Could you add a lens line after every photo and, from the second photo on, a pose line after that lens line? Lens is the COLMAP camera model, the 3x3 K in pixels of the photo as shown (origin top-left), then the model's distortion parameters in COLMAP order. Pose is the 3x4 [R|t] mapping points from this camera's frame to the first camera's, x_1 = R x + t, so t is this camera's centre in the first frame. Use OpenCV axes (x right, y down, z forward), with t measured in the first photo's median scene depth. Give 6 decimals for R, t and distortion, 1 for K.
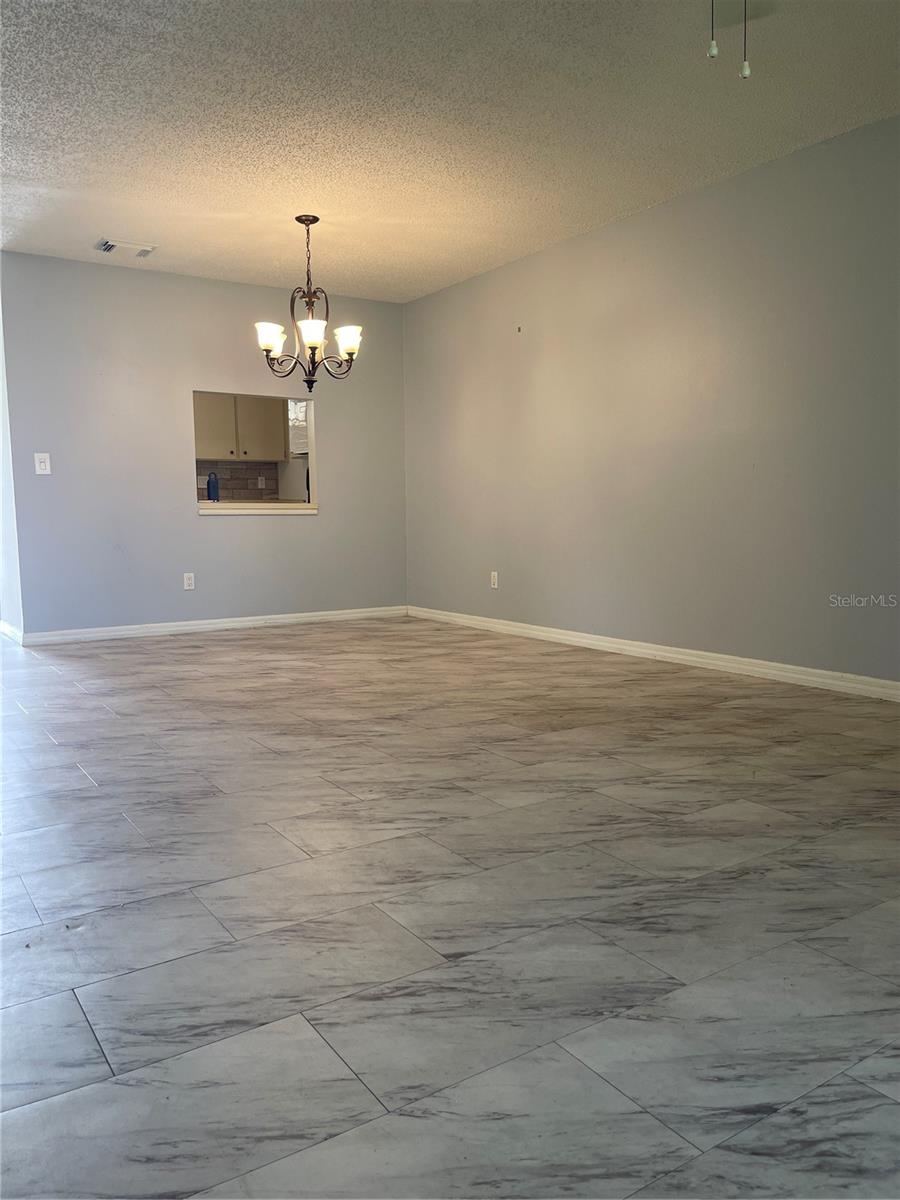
lens RADIAL K [[904.0, 0, 443.0], [0, 904.0, 604.6], [0, 0, 1]] dist [0.080339, -0.103002]
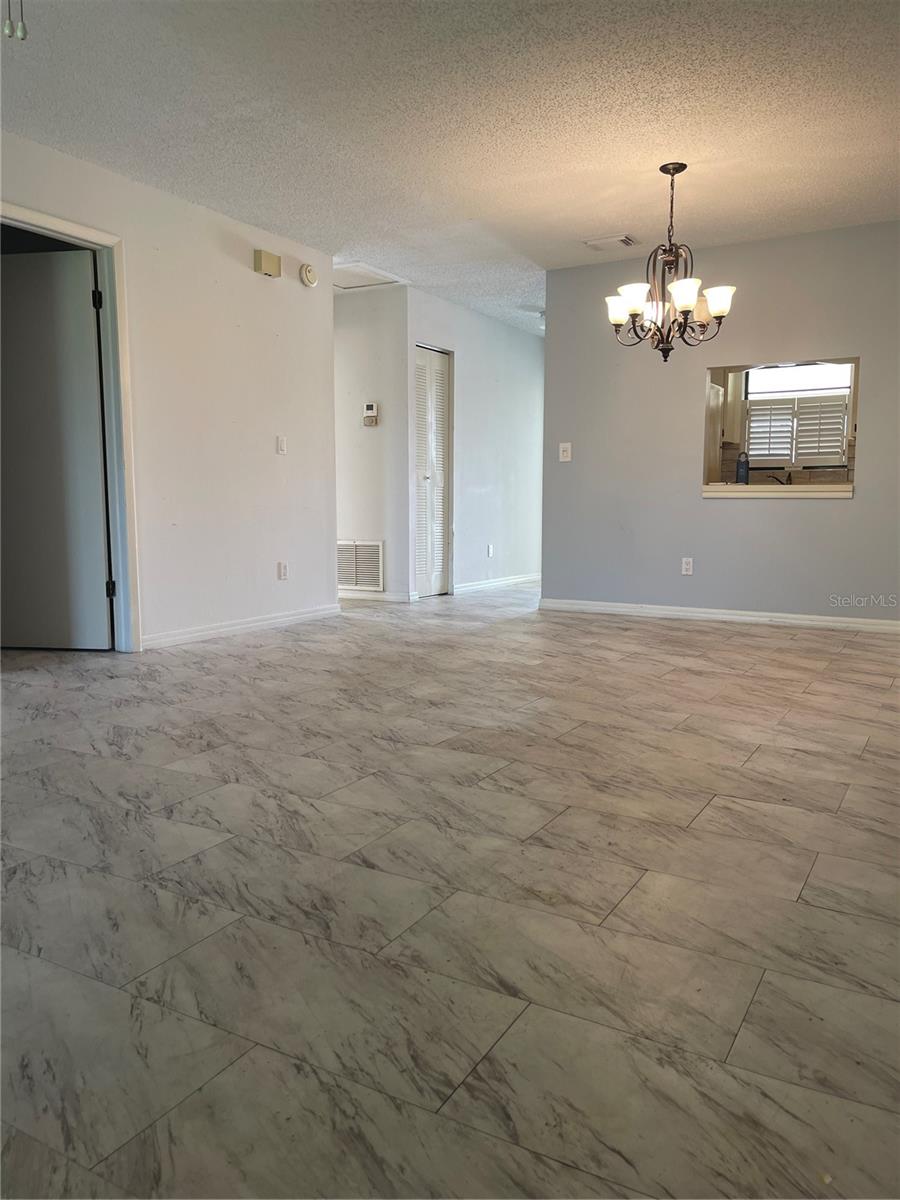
lens RADIAL K [[904.0, 0, 443.0], [0, 904.0, 604.6], [0, 0, 1]] dist [0.080339, -0.103002]
pose [[0.453499, 0.116372, -0.883627, 0.991681], [-0.101526, 0.991731, 0.078503, -0.073488], [0.885455, 0.054110, 0.461564, 0.672362]]
